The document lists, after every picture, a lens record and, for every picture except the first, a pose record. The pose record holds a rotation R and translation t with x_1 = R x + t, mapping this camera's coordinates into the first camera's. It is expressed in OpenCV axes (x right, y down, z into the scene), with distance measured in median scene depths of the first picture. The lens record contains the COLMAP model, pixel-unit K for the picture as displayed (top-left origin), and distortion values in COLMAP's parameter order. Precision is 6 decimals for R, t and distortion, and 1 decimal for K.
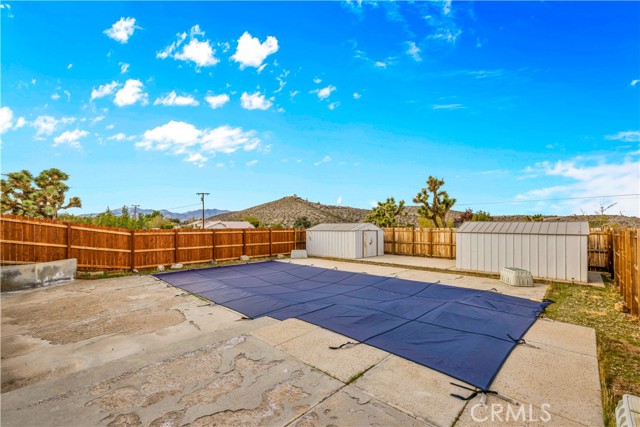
lens RADIAL K [[276.5, 0, 317.0], [0, 276.5, 210.9], [0, 0, 1]] dist [0.004582, 0.000245]
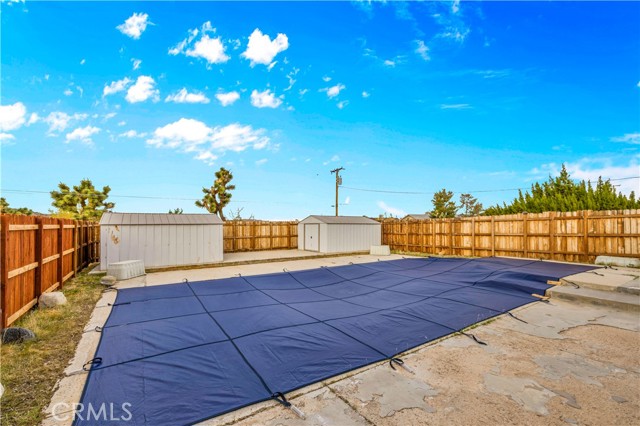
lens RADIAL K [[273.9, 0, 316.6], [0, 273.9, 211.3], [0, 0, 1]] dist [0.000162, 0.000238]
pose [[0.225795, 0.047625, 0.973010, -0.481158], [-0.048896, 0.998099, -0.037506, 0.049376], [-0.972947, -0.039108, 0.227695, 0.540422]]
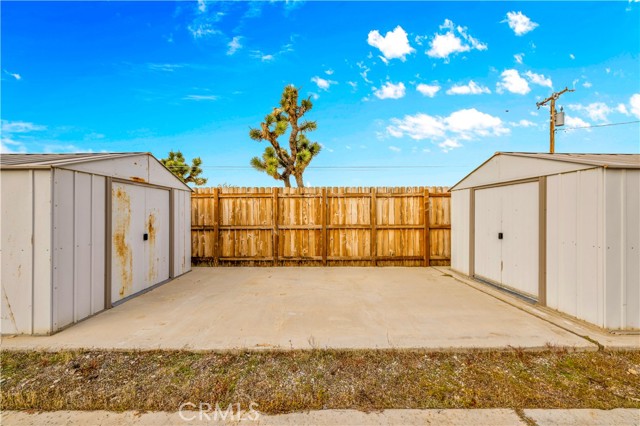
lens RADIAL K [[284.3, 0, 321.5], [0, 284.3, 210.8], [0, 0, 1]] dist [-0.001360, -0.000025]
pose [[0.706032, 0.003956, 0.708169, 0.123082], [-0.038271, 0.998736, 0.032577, 0.079031], [-0.707145, -0.050103, 0.705291, 0.699245]]
